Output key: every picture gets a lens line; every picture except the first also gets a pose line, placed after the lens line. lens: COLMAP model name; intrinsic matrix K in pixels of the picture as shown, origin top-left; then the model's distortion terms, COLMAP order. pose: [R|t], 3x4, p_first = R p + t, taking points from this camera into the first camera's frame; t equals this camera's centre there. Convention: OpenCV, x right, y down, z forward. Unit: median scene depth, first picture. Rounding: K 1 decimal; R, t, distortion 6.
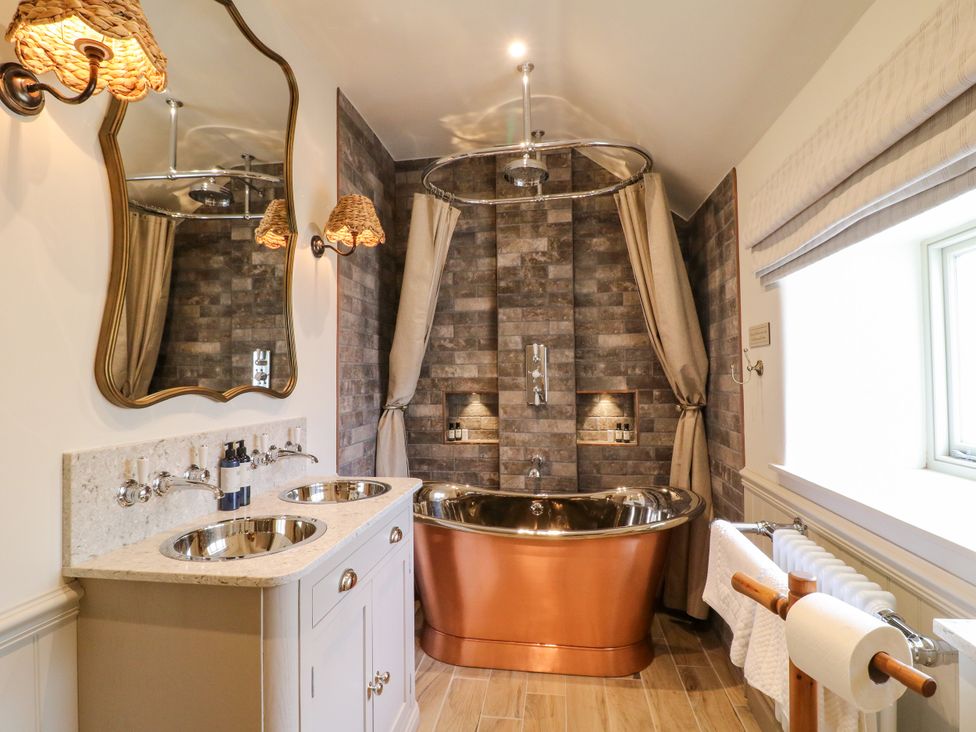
lens RADIAL K [[504.6, 0, 487.4], [0, 504.6, 361.4], [0, 0, 1]] dist [0.000428, -0.015431]
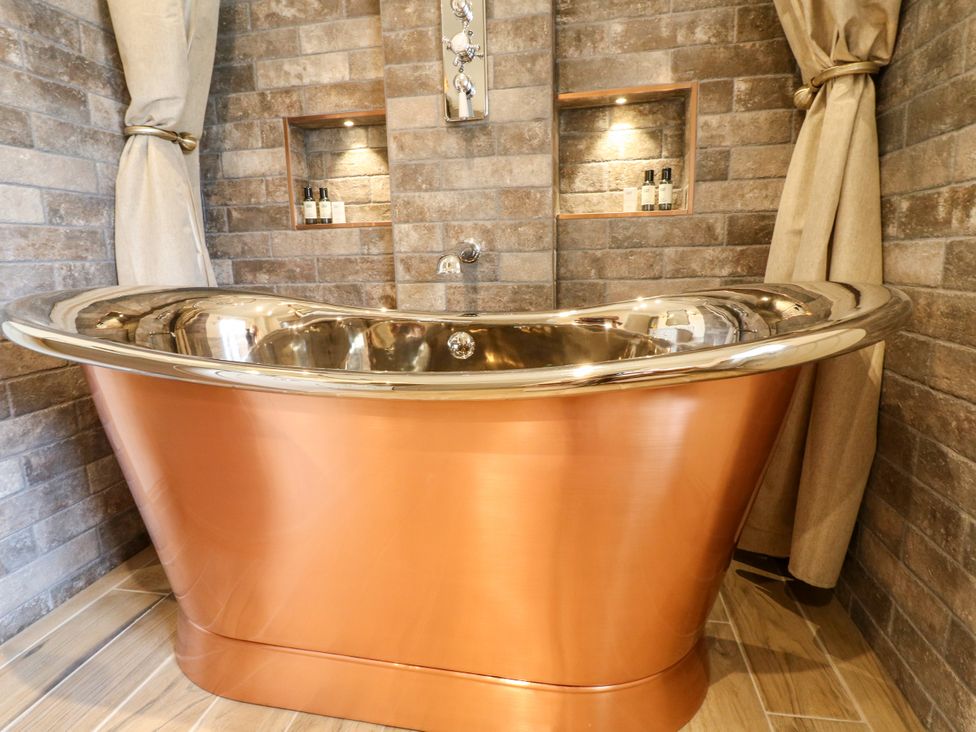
lens RADIAL K [[504.6, 0, 487.4], [0, 504.6, 361.4], [0, 0, 1]] dist [0.000428, -0.015431]
pose [[0.998726, -0.003267, -0.050357, 0.137698], [0.014185, 0.975837, 0.218037, 0.194082], [0.048428, -0.218474, 0.974640, 0.514974]]
